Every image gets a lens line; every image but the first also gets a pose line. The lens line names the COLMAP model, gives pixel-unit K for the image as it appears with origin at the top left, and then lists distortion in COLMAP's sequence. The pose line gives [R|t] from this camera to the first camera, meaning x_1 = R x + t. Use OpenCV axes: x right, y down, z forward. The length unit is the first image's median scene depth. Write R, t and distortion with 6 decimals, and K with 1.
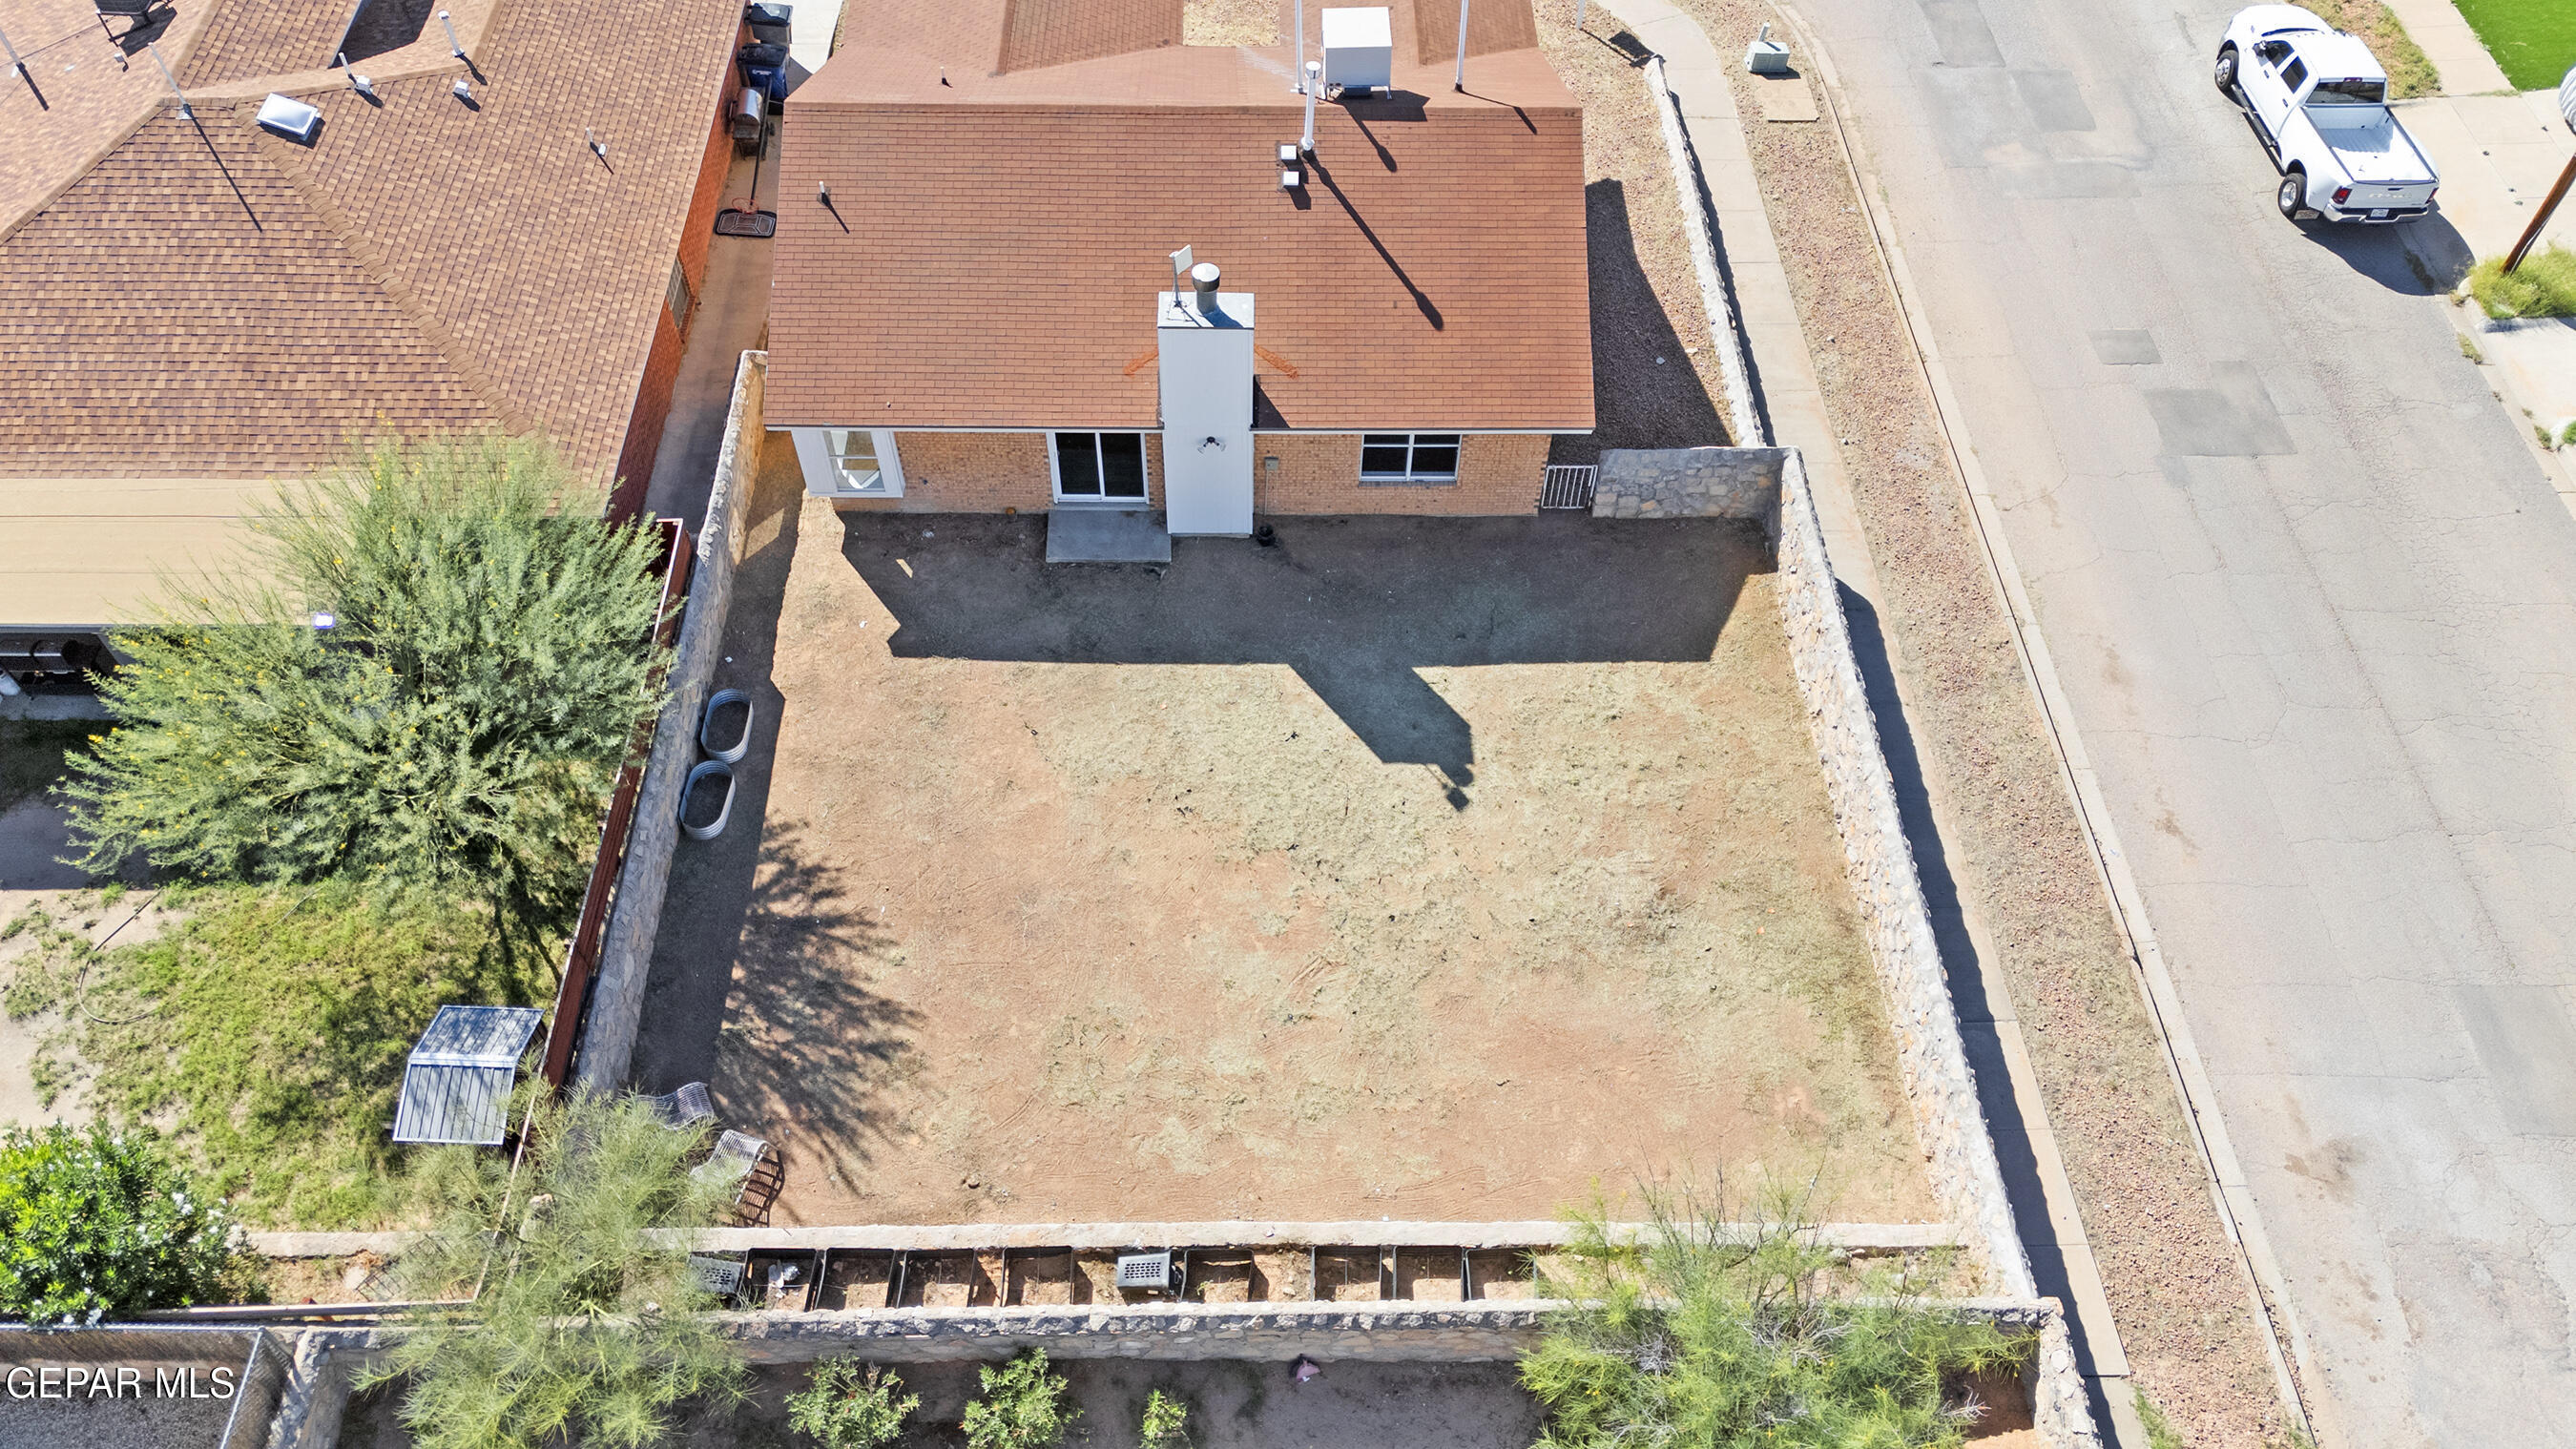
lens RADIAL K [[1869.8, 0, 1285.5], [0, 1869.8, 726.1], [0, 0, 1]] dist [0.078919, -0.067718]
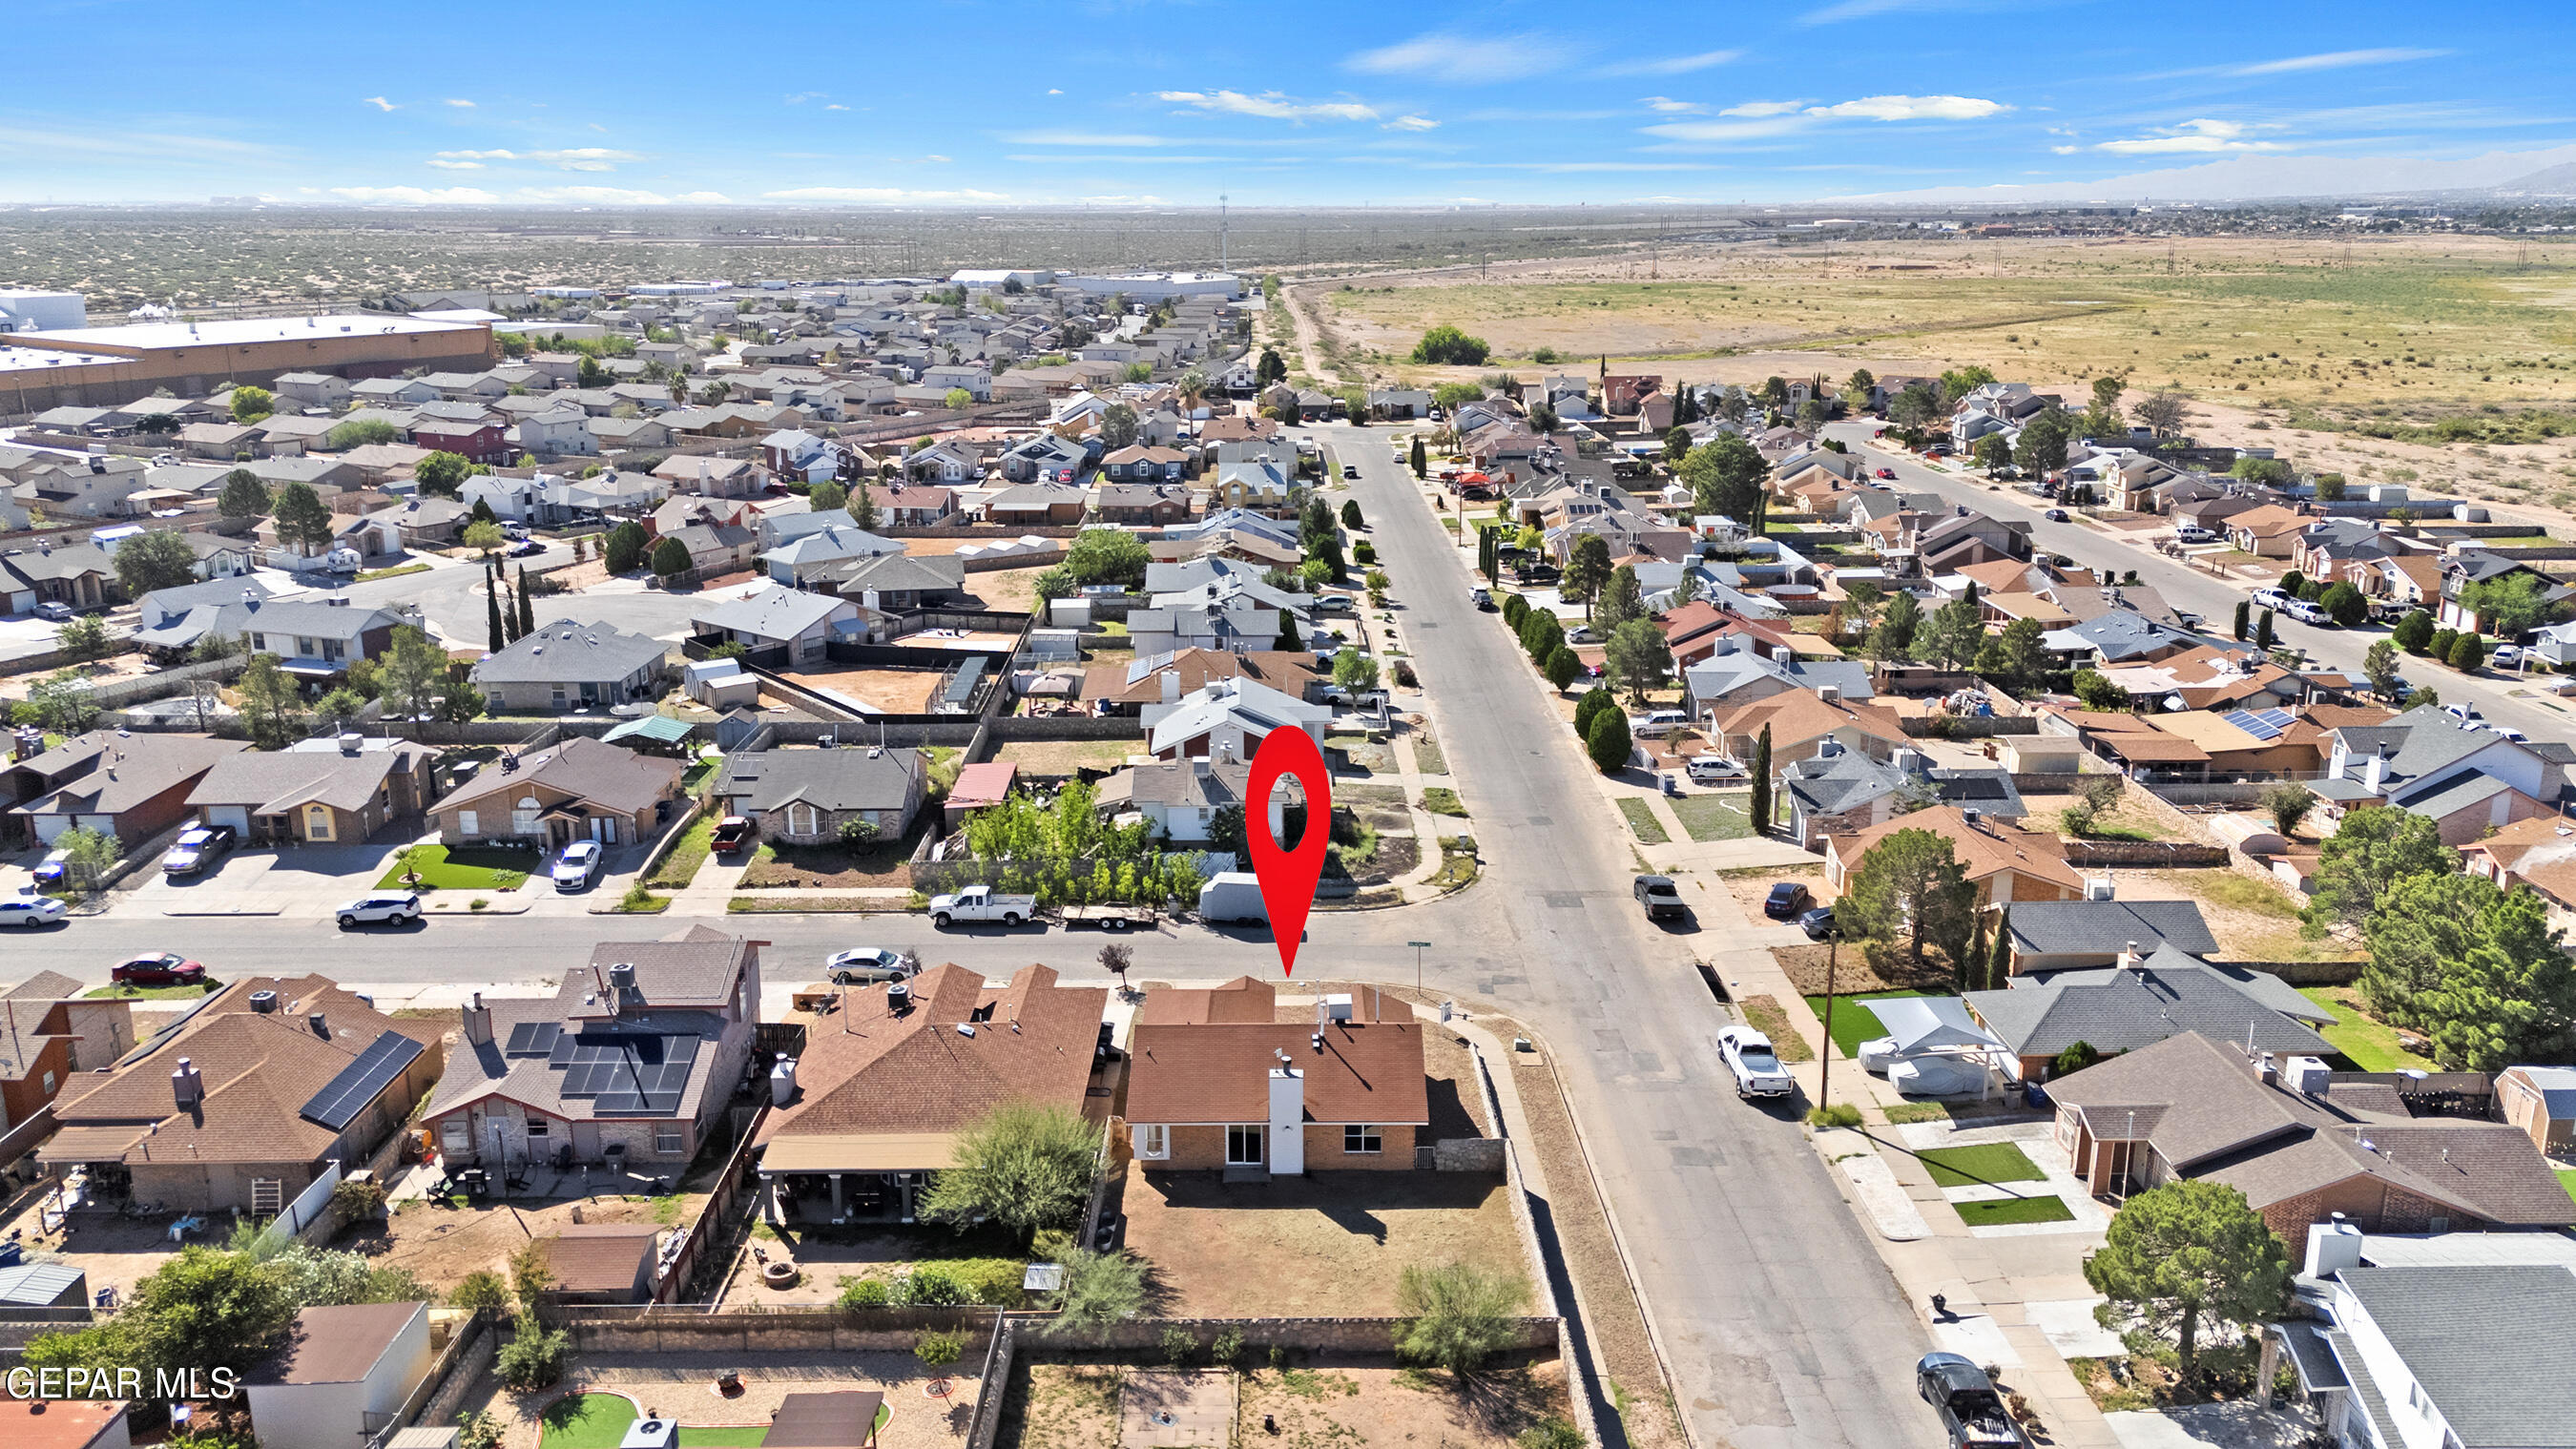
lens RADIAL K [[1869.8, 0, 1285.5], [0, 1869.8, 726.1], [0, 0, 1]] dist [0.078919, -0.067718]
pose [[0.999624, -0.015627, -0.022517, 0.027457], [-0.001539, 0.788245, -0.615359, 1.049098], [0.027365, 0.615162, 0.787925, -1.481633]]
